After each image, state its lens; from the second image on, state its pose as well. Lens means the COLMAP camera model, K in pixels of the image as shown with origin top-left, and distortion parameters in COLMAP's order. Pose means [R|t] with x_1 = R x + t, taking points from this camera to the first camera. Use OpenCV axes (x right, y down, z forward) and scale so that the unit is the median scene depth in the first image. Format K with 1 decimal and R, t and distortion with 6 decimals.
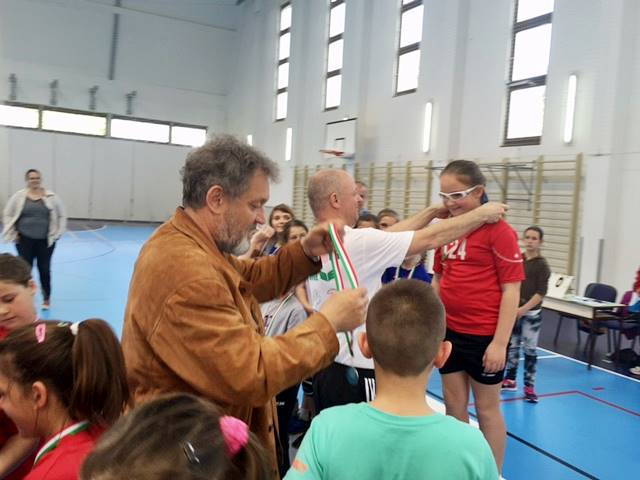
lens RADIAL K [[584.9, 0, 320.8], [0, 584.9, 235.5], [0, 0, 1]] dist [0.050295, -0.005343]
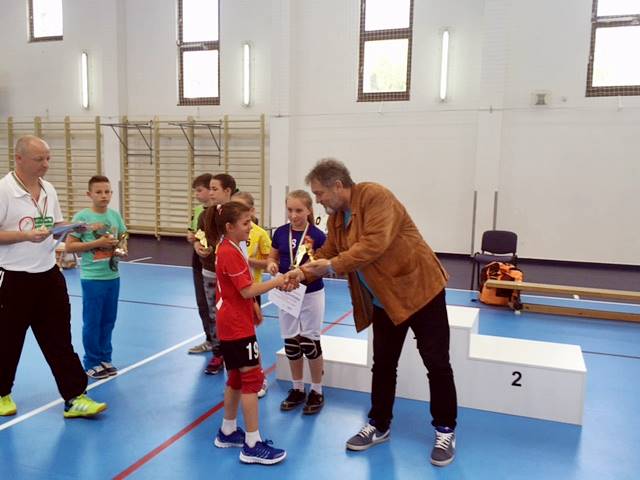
lens RADIAL K [[586.8, 0, 319.0], [0, 586.8, 236.5], [0, 0, 1]] dist [0.081671, -0.103766]
pose [[0.743536, -0.111805, 0.659283, -0.245896], [0.066615, 0.993403, 0.093339, 0.000177], [-0.665370, -0.025482, 0.746079, 0.041015]]
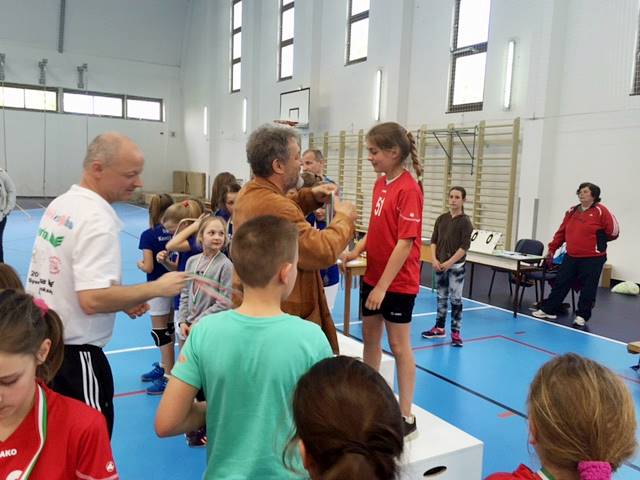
lens RADIAL K [[582.6, 0, 319.0], [0, 582.6, 238.0], [0, 0, 1]] dist [0.079617, -0.102668]
pose [[0.998019, -0.033916, 0.052982, 0.021566], [0.031038, 0.998046, 0.054222, 0.005889], [-0.054717, -0.052470, 0.997122, -0.029934]]
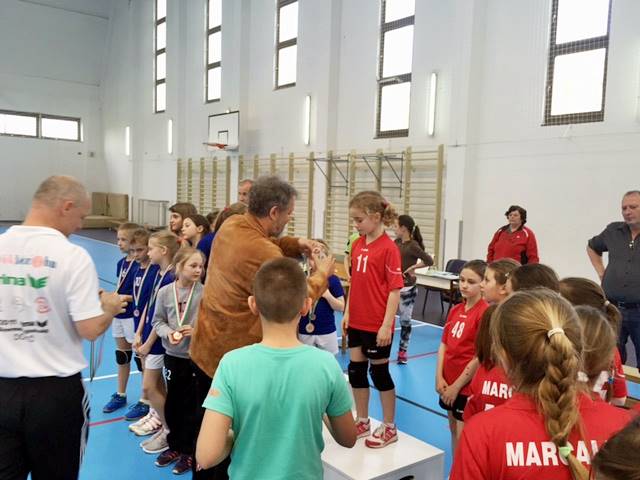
lens RADIAL K [[582.6, 0, 319.0], [0, 582.6, 238.0], [0, 0, 1]] dist [0.079617, -0.102668]
pose [[0.981408, -0.045150, 0.186549, -0.002735], [0.040977, 0.998817, 0.026164, -0.000800], [-0.187510, -0.018034, 0.982097, -0.042058]]
